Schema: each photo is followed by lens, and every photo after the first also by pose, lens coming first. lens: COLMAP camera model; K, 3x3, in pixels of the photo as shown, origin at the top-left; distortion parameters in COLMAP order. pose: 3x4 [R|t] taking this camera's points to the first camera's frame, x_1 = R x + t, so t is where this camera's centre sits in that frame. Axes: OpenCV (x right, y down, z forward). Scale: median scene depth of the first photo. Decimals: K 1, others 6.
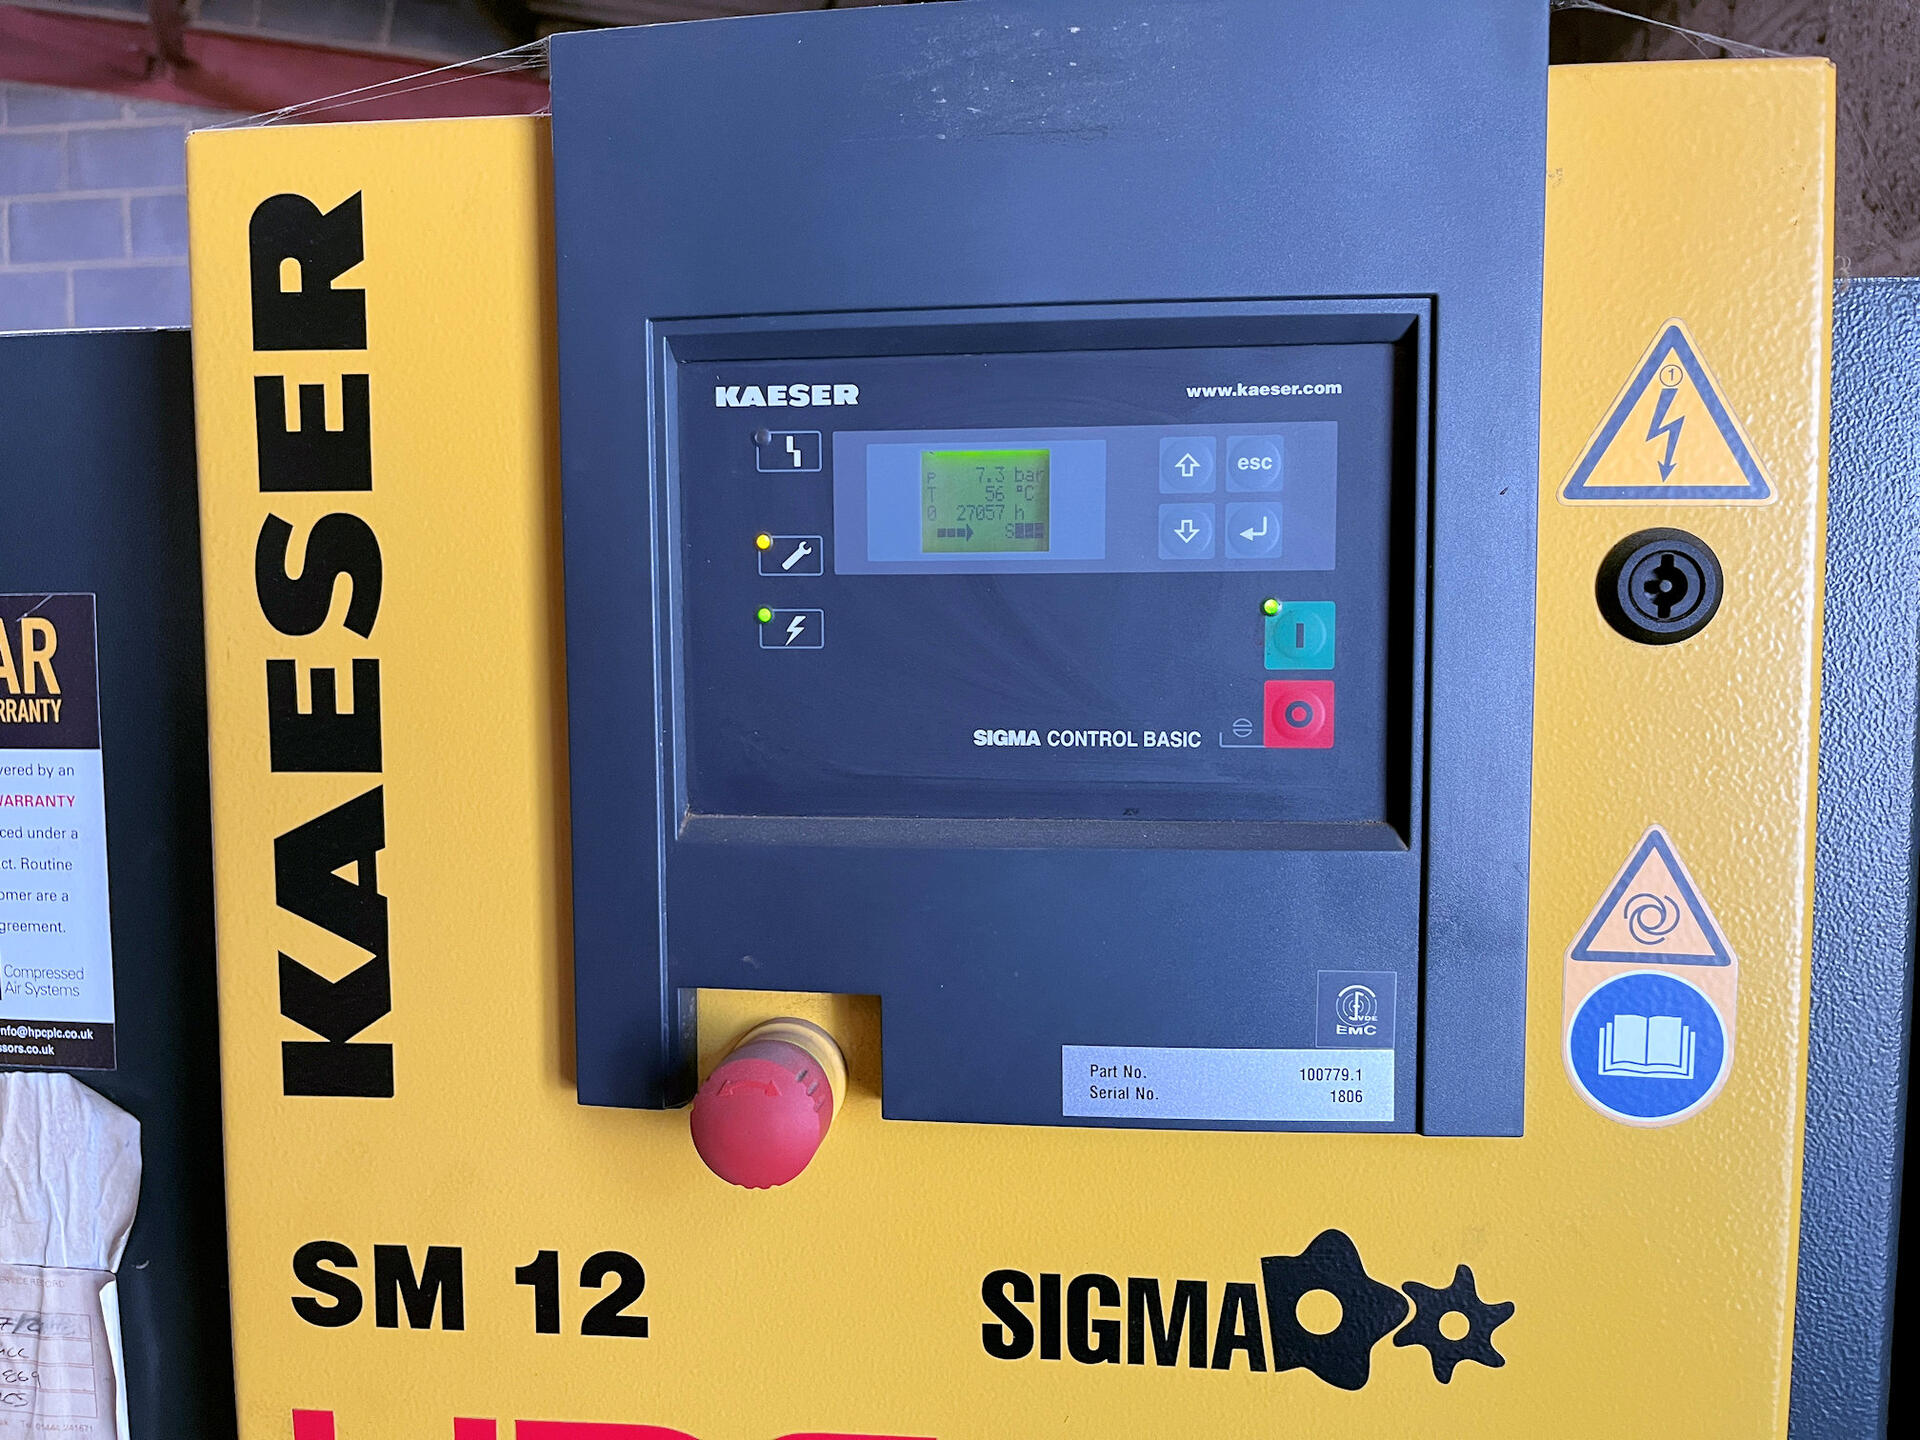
lens RADIAL K [[1453.7, 0, 953.8], [0, 1453.7, 706.1], [0, 0, 1]] dist [0.055331, -0.071826]
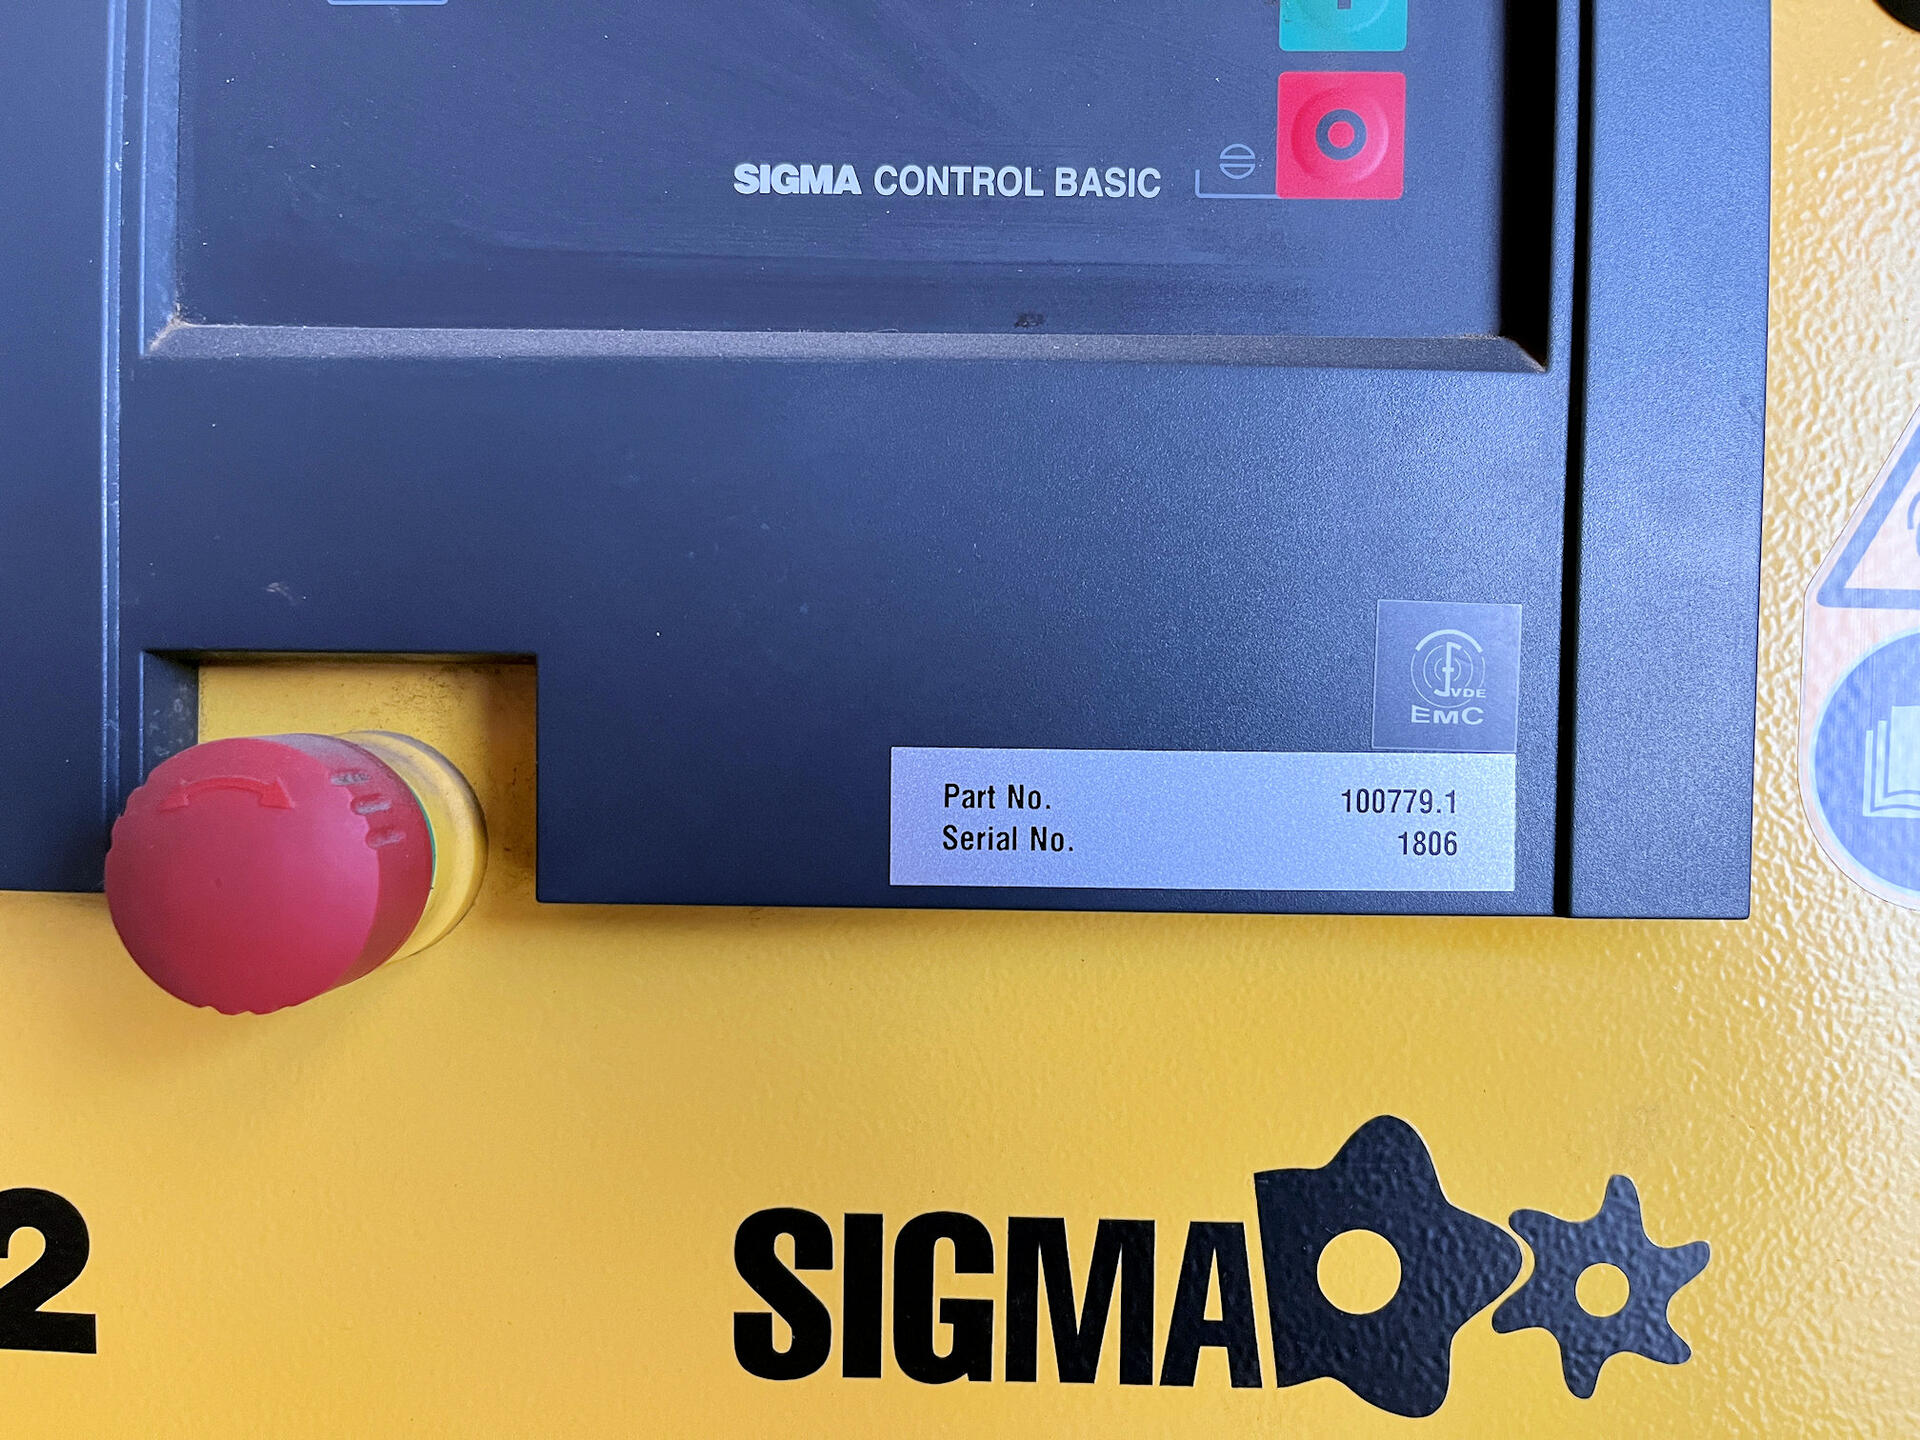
lens RADIAL K [[1453.7, 0, 968.3], [0, 1453.7, 706.3], [0, 0, 1]] dist [0.055331, -0.071826]
pose [[0.995115, 0.019190, 0.096841, 0.049364], [-0.014404, 0.998651, -0.049882, 0.233113], [-0.097667, 0.048244, 0.994049, 0.464901]]
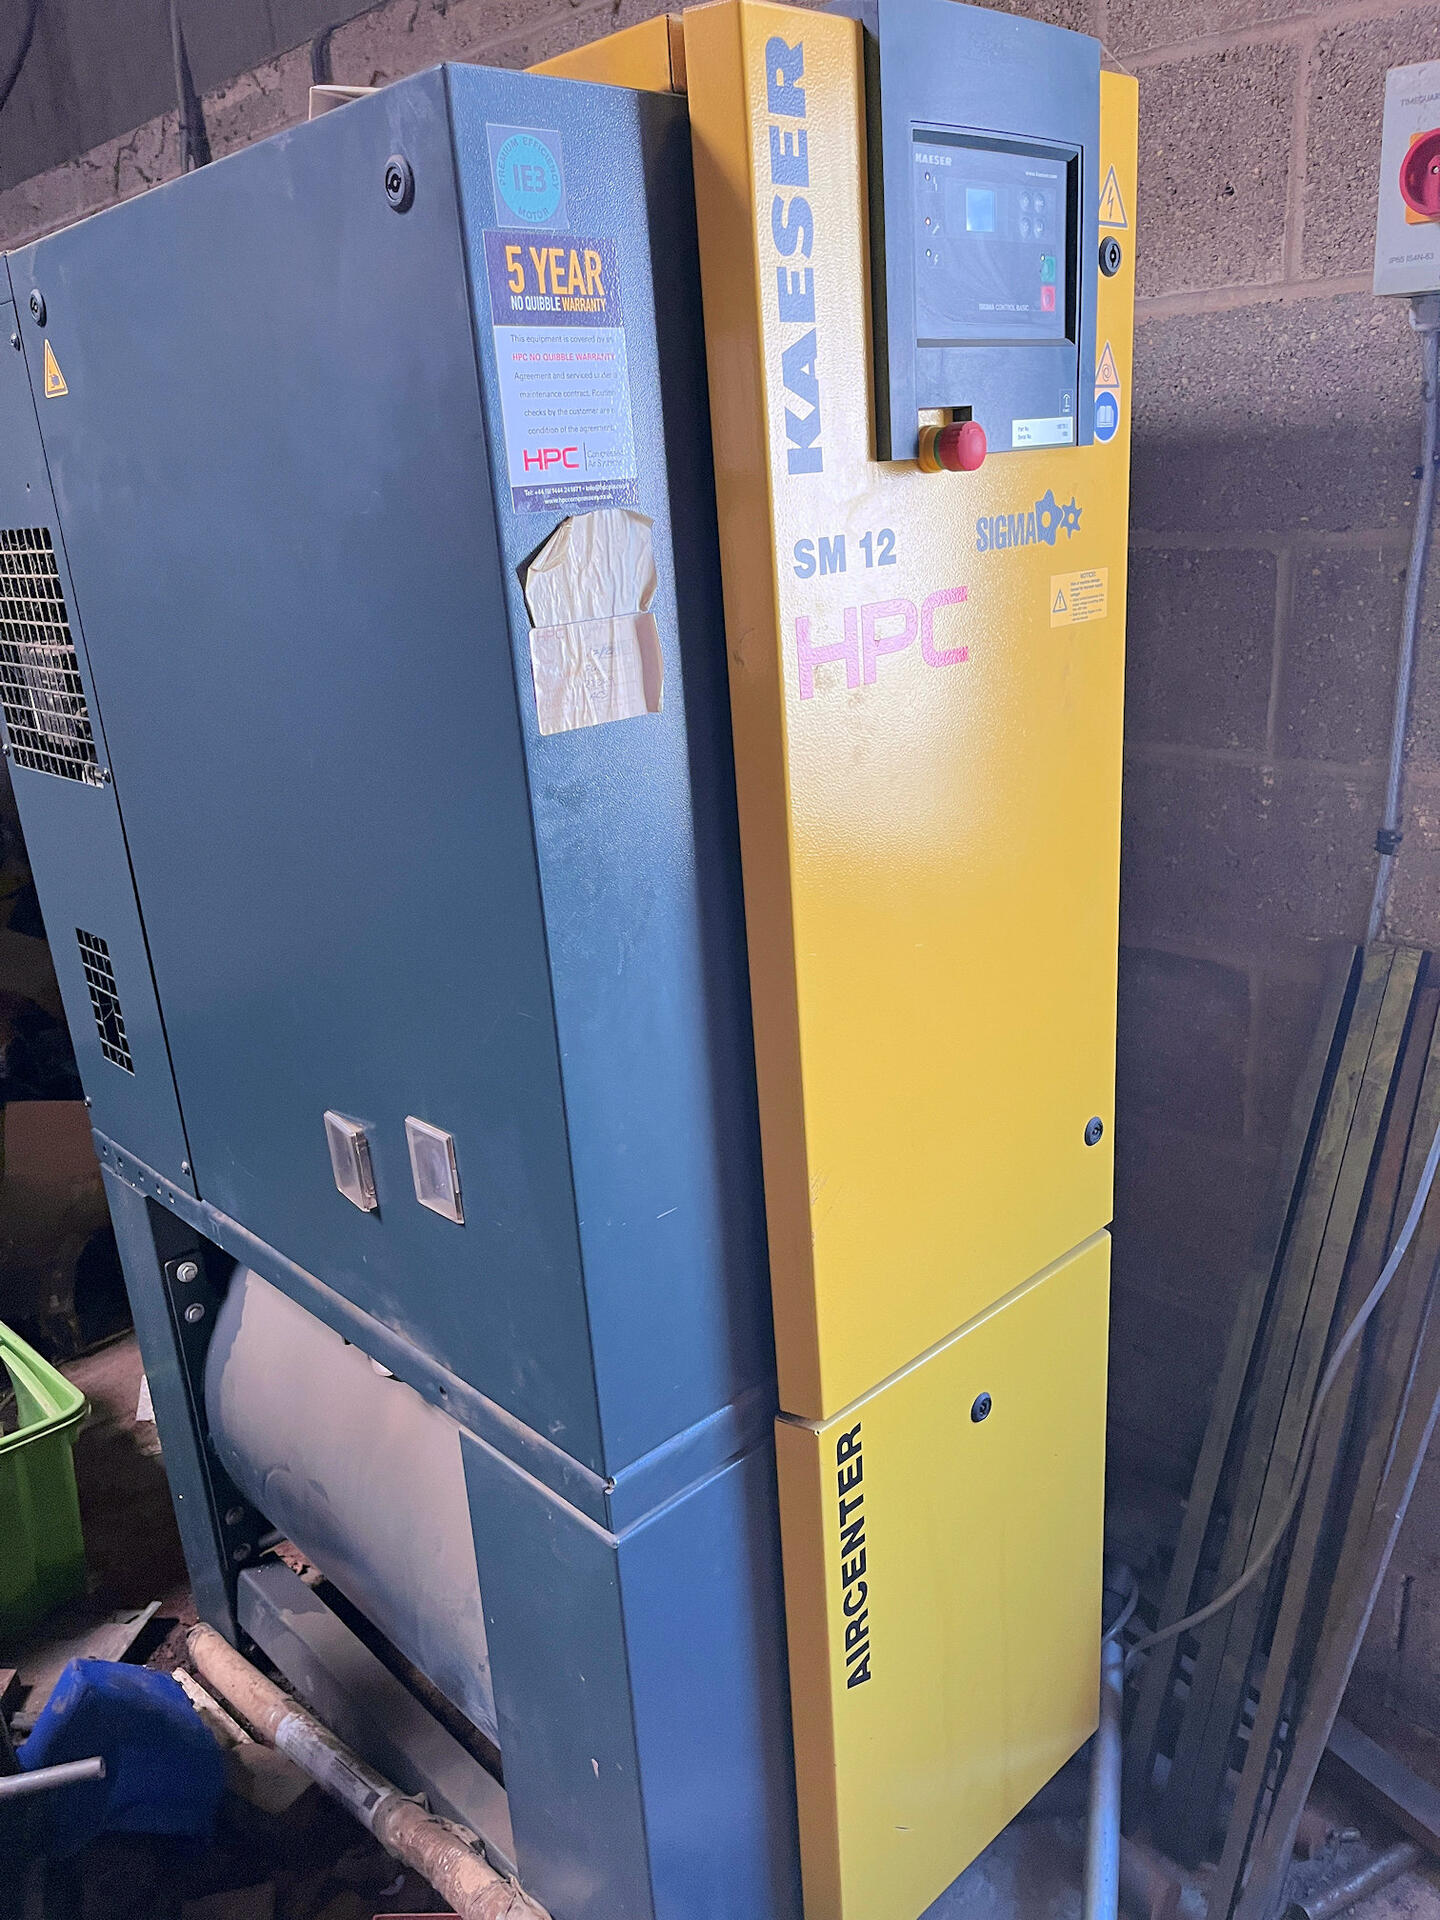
lens RADIAL K [[1453.7, 0, 725.2], [0, 1453.7, 963.4], [0, 0, 1]] dist [0.055331, -0.071826]
pose [[0.645066, -0.280862, 0.710638, -2.553219], [0.113763, 0.954935, 0.274149, 0.384067], [-0.755611, -0.096000, 0.647948, -0.531733]]
